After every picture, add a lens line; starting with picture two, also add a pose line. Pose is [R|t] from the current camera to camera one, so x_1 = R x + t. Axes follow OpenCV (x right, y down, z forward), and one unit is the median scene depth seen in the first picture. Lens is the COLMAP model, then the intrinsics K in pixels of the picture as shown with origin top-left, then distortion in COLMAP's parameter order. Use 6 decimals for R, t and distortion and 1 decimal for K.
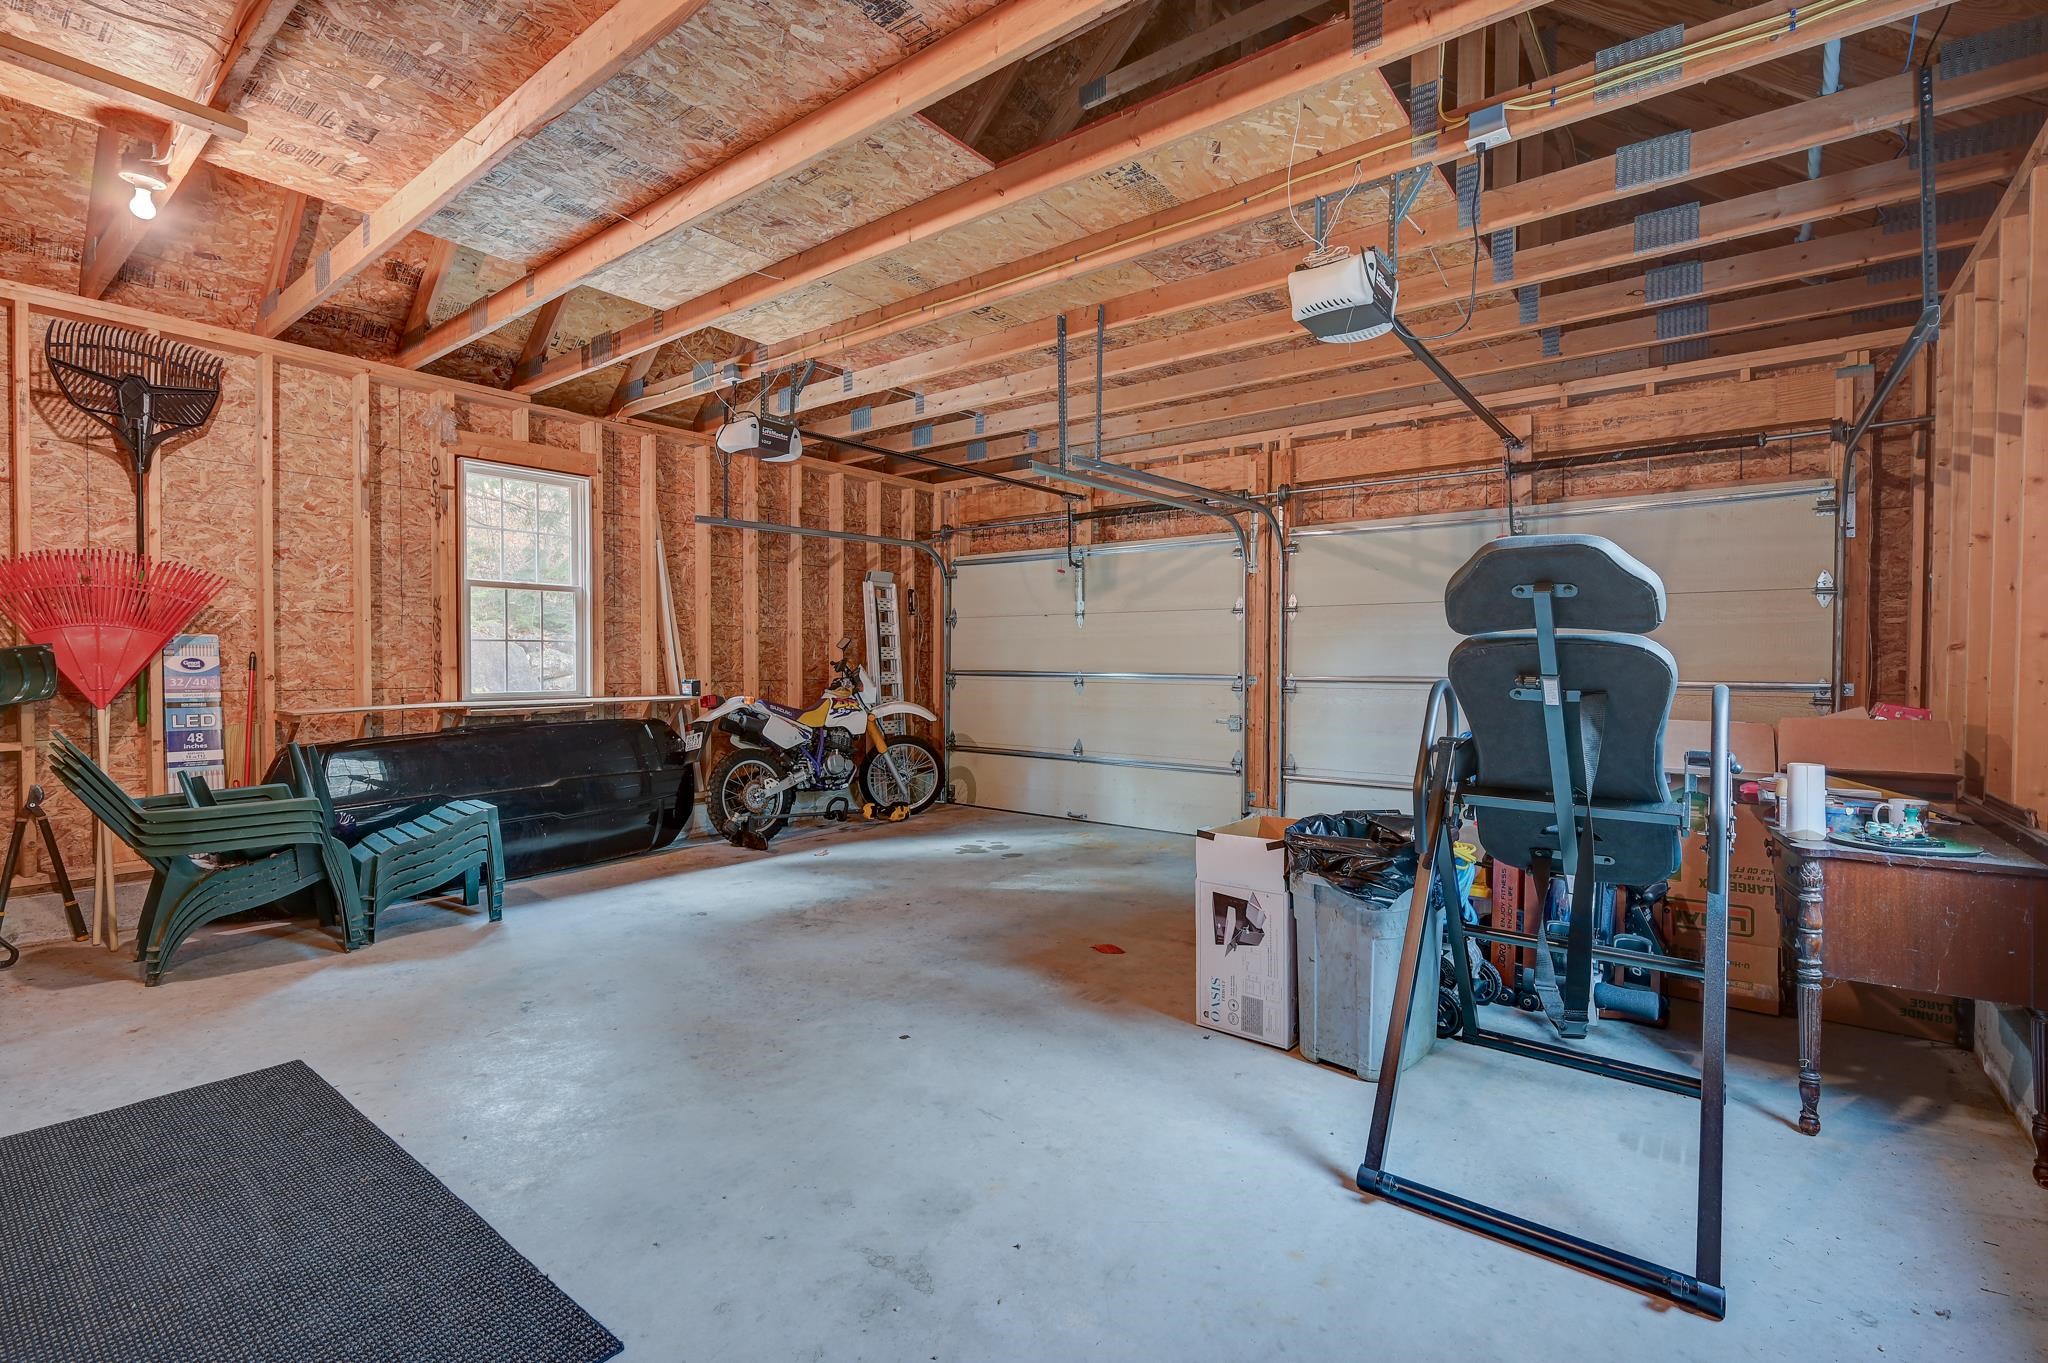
lens RADIAL K [[930.4, 0, 1021.6], [0, 930.4, 675.9], [0, 0, 1]] dist [0.002617, 0.002876]
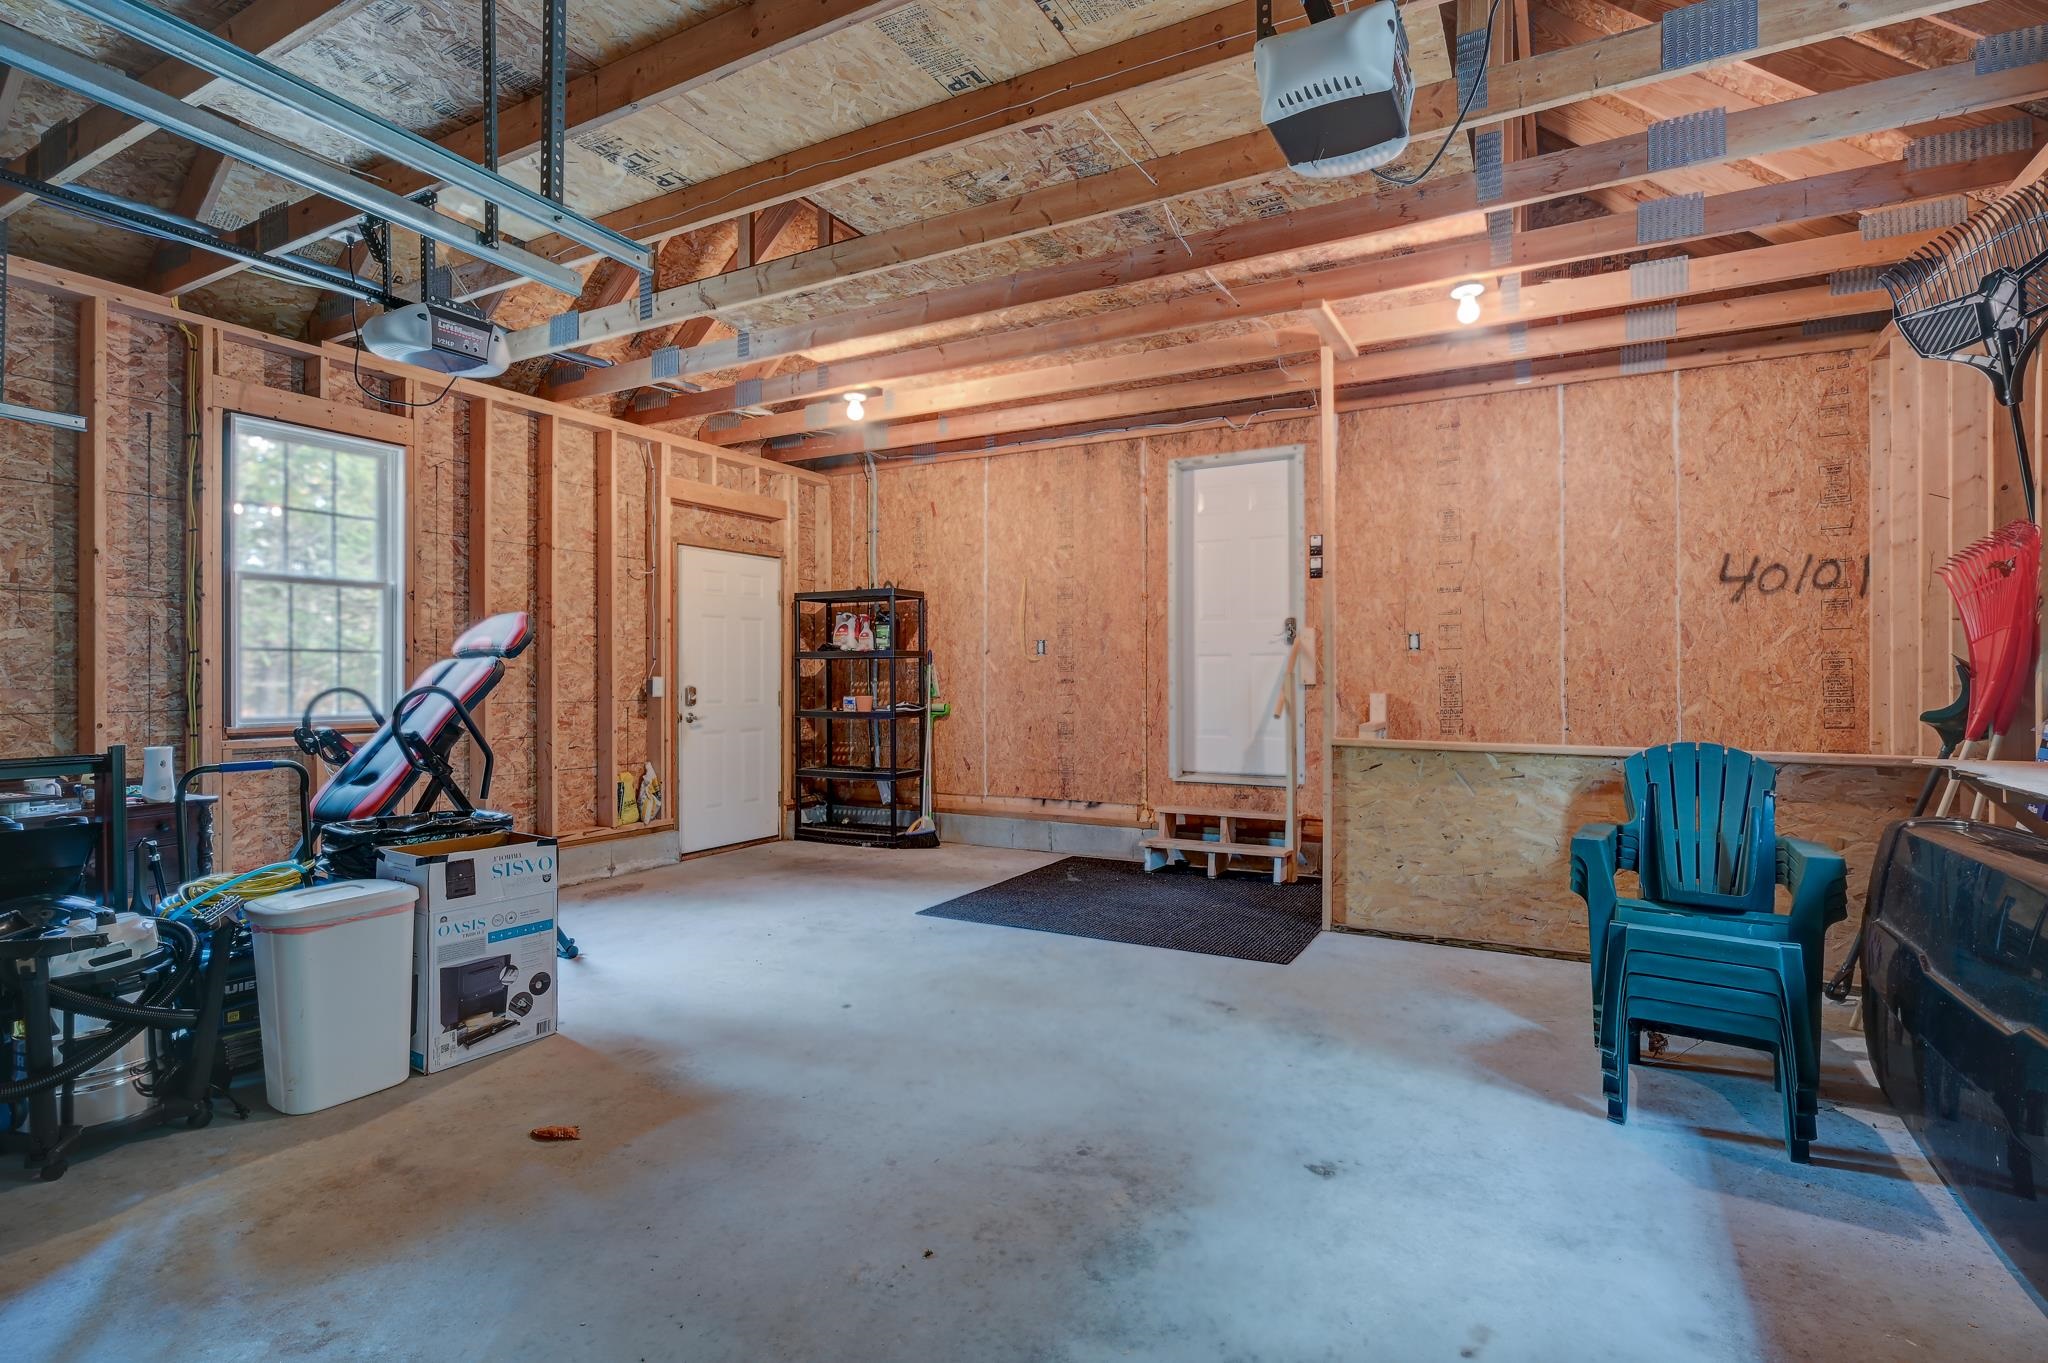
lens RADIAL K [[992.0, 0, 1023.1], [0, 992.0, 679.6], [0, 0, 1]] dist [-0.000249, -0.000041]
pose [[-0.986644, -0.003194, -0.162861, -0.105598], [-0.006275, 0.999811, 0.018406, -0.023040], [0.162771, 0.019182, -0.986477, 1.675399]]
